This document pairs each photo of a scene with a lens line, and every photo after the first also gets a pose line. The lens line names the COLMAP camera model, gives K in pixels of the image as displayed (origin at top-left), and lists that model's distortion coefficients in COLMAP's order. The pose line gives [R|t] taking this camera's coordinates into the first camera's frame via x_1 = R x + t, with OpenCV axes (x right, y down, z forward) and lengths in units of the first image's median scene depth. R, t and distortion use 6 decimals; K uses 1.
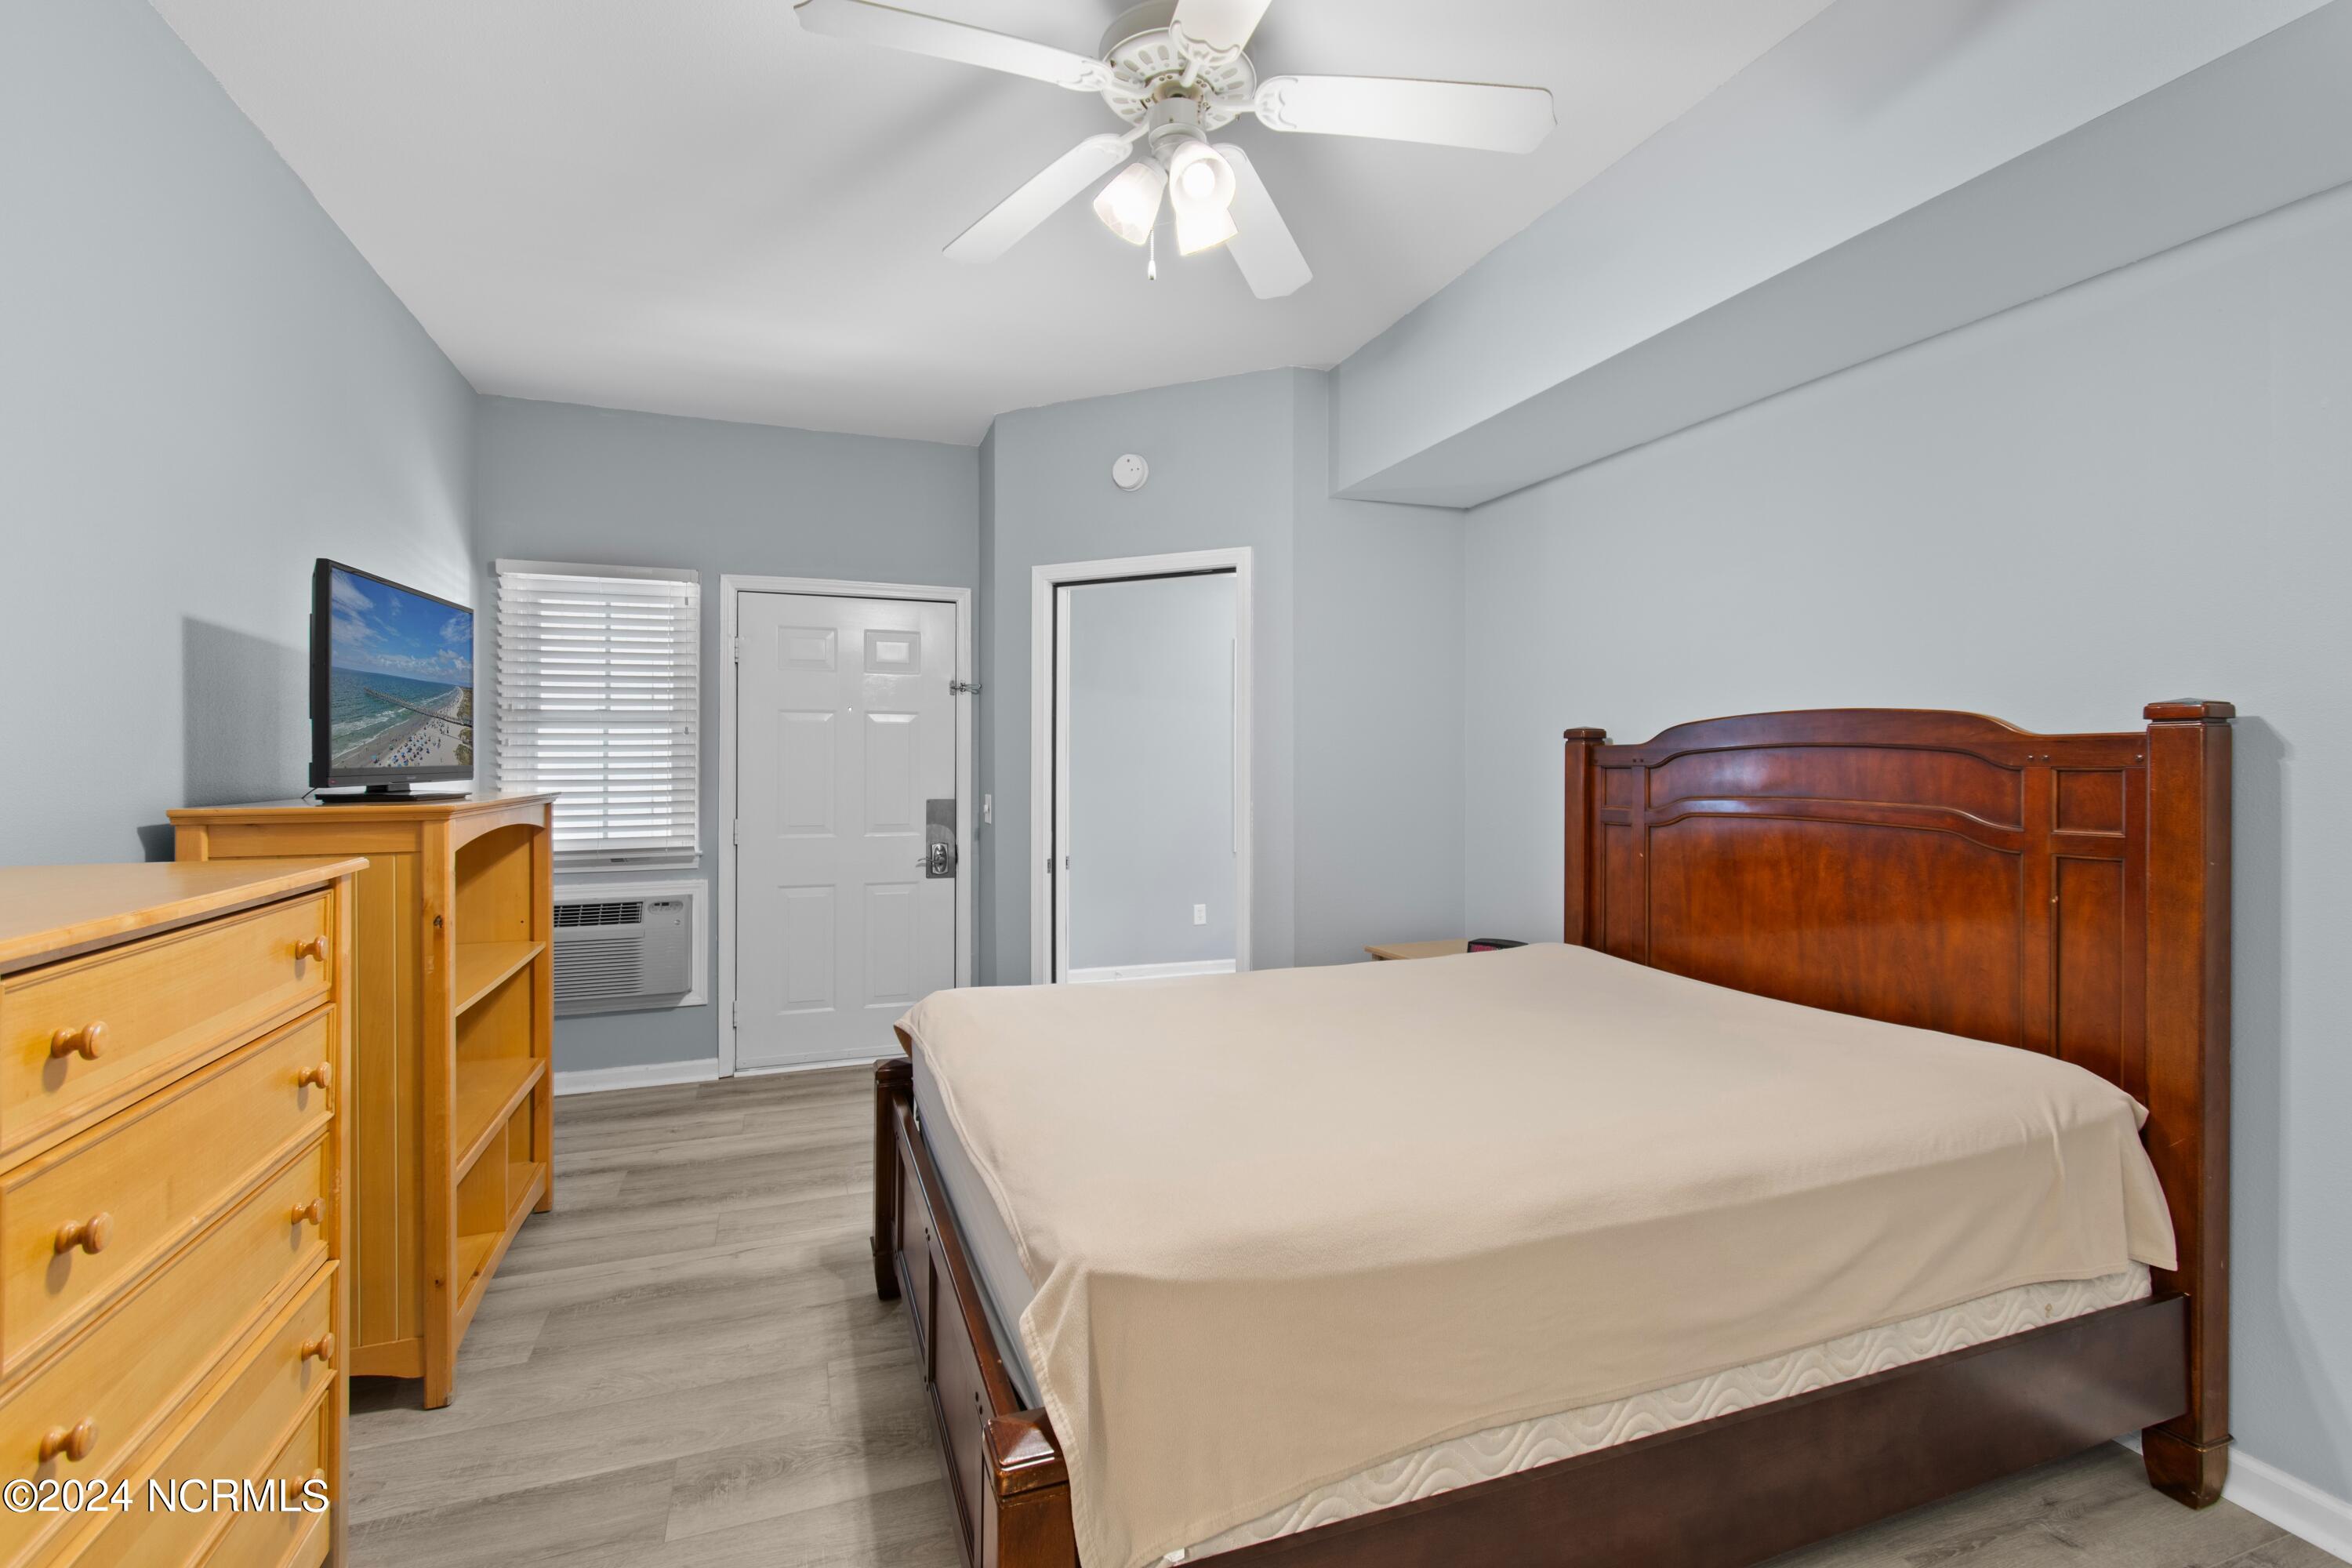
lens RADIAL K [[1055.9, 0, 1164.6], [0, 1055.9, 773.8], [0, 0, 1]] dist [0.009024, -0.007030]
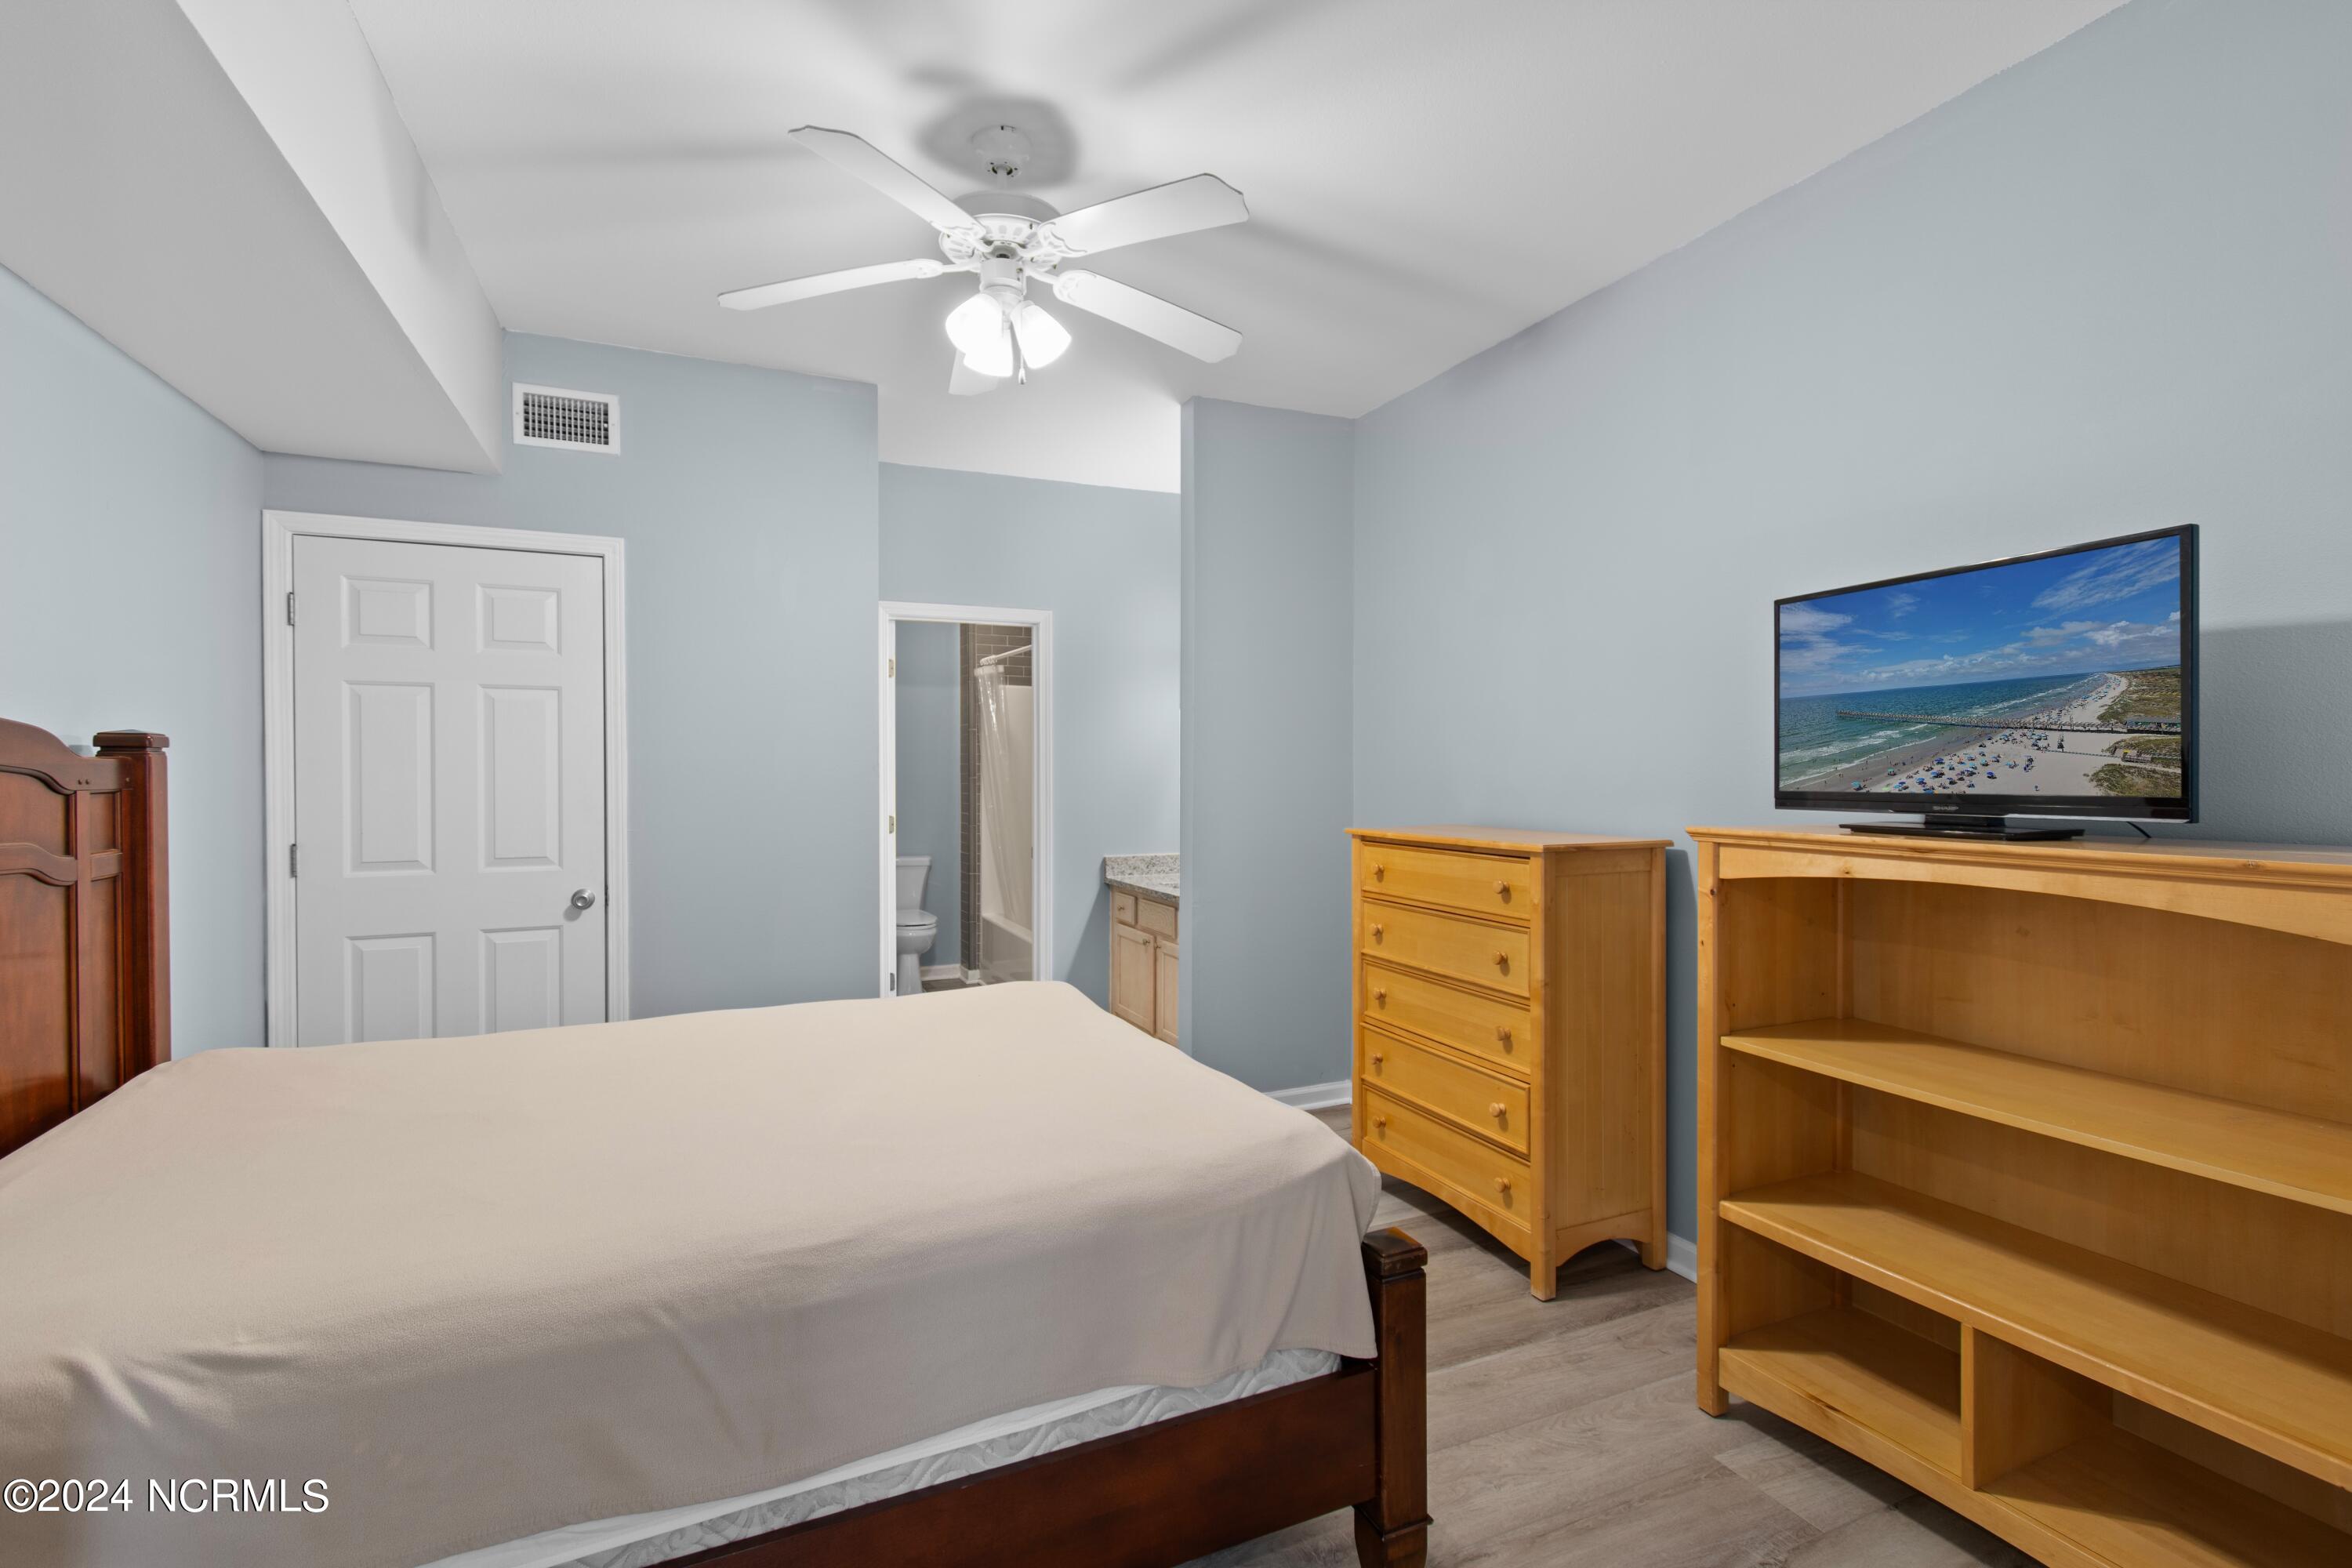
lens RADIAL K [[1068.2, 0, 1202.4], [0, 1068.2, 773.4], [0, 0, 1]] dist [0.001655, -0.000266]
pose [[-0.995527, -0.001778, -0.094461, -0.085486], [-0.002631, 0.999957, 0.008906, -0.031361], [0.094441, 0.009115, -0.995489, 1.878877]]
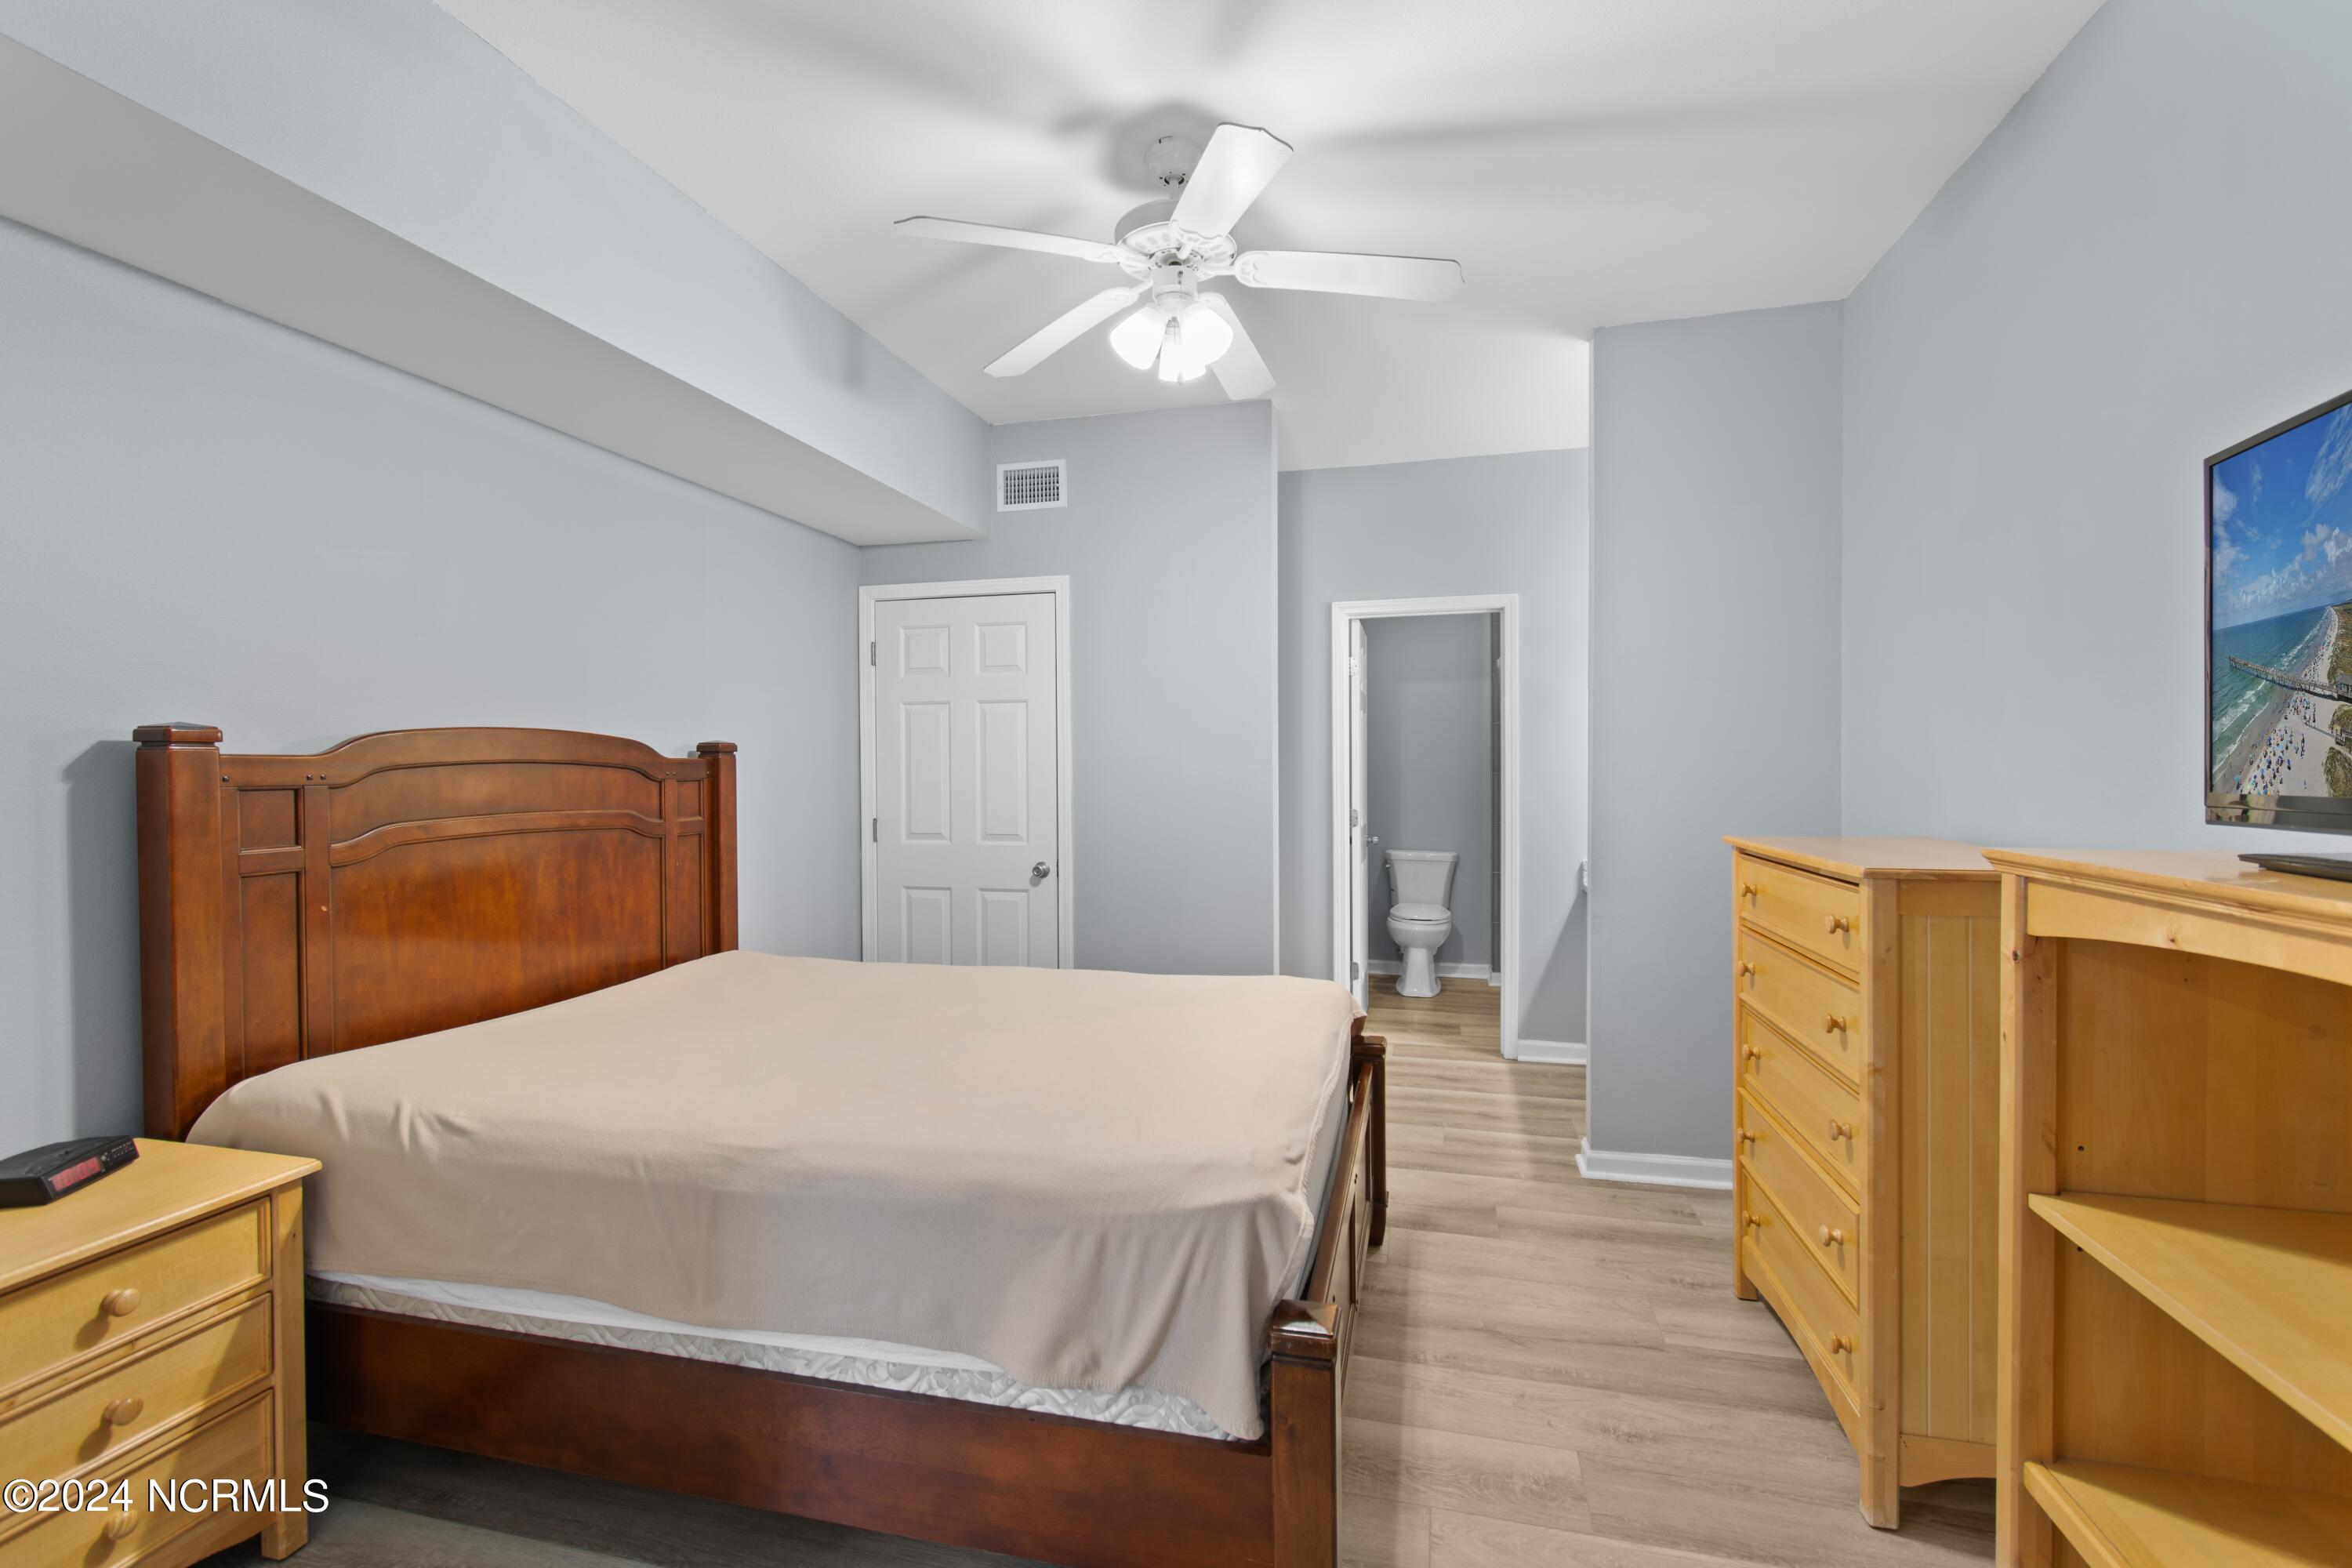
lens RADIAL K [[1055.9, 0, 1164.6], [0, 1055.9, 773.8], [0, 0, 1]] dist [0.009024, -0.007030]
pose [[-0.829864, -0.002298, 0.557961, -0.576251], [0.005123, 0.999918, 0.011738, -0.027060], [-0.557942, 0.012599, -0.829784, 1.709495]]
